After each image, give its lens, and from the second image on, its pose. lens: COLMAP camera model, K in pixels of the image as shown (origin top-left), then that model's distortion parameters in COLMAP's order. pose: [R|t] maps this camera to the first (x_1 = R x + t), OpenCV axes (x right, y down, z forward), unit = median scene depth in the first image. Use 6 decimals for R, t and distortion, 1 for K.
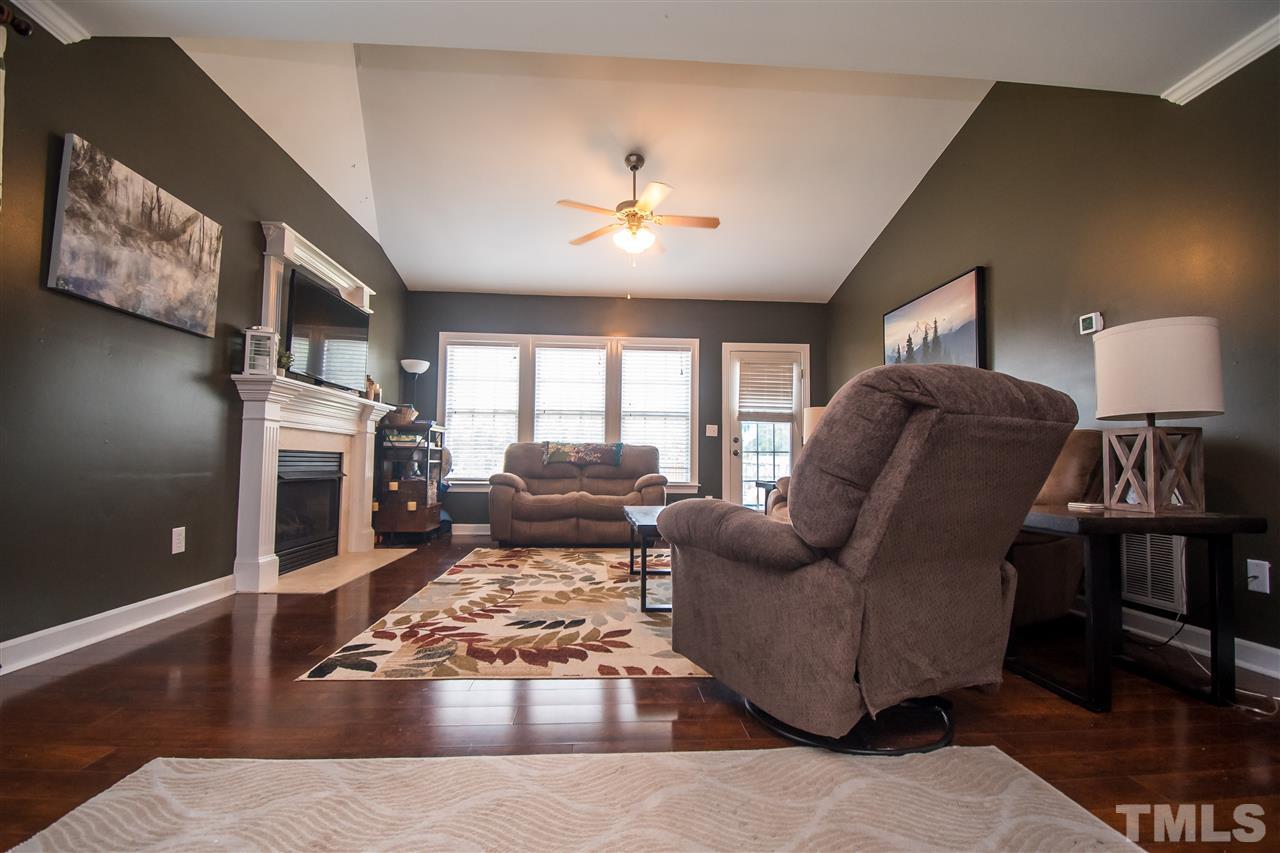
lens RADIAL K [[571.7, 0, 640.0], [0, 571.7, 426.5], [0, 0, 1]] dist [0.025883, -0.022853]
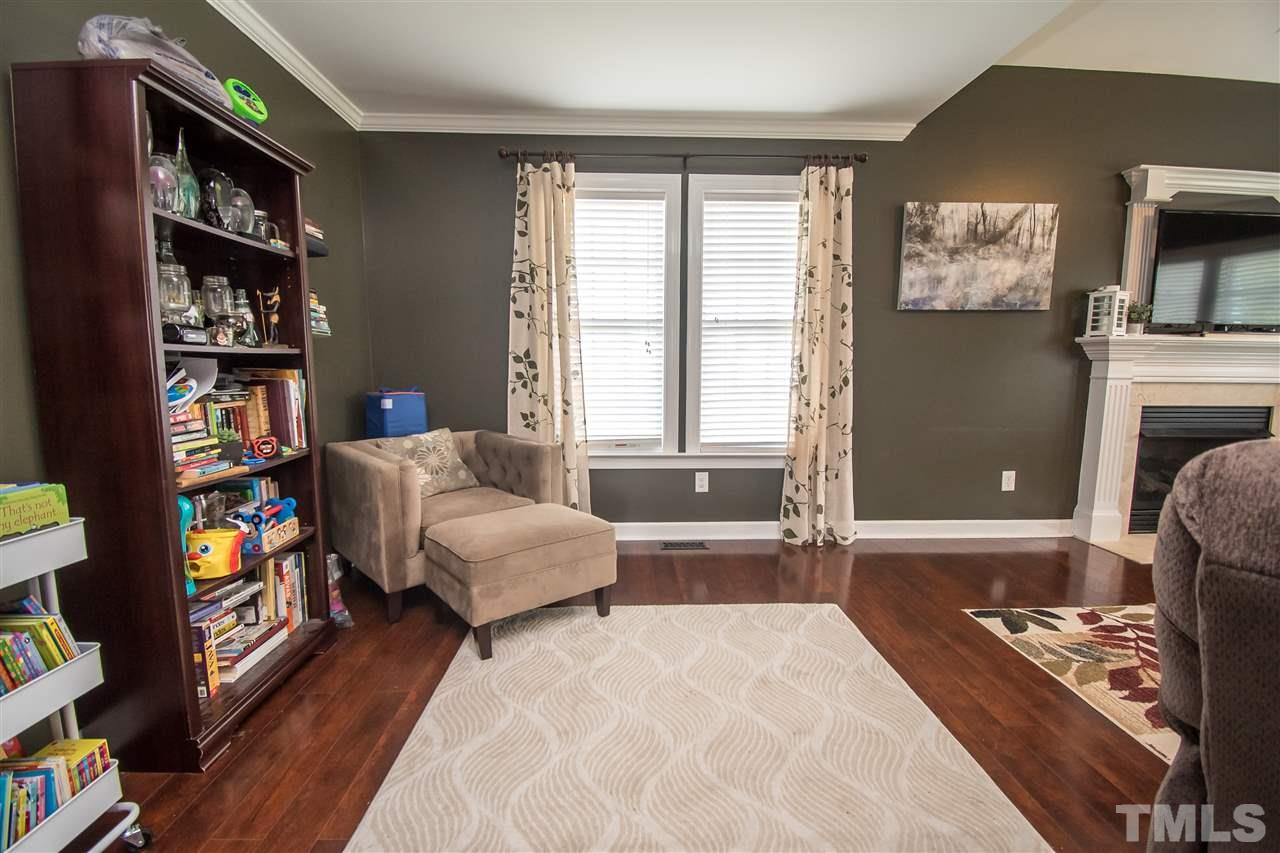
lens RADIAL K [[582.6, 0, 642.0], [0, 582.6, 433.1], [0, 0, 1]] dist [0.026800, -0.033644]
pose [[-0.026449, 0.119431, -0.992490, 0.522567], [0.062514, 0.991092, 0.117597, -0.116896], [0.997694, -0.058935, -0.033680, 0.272501]]
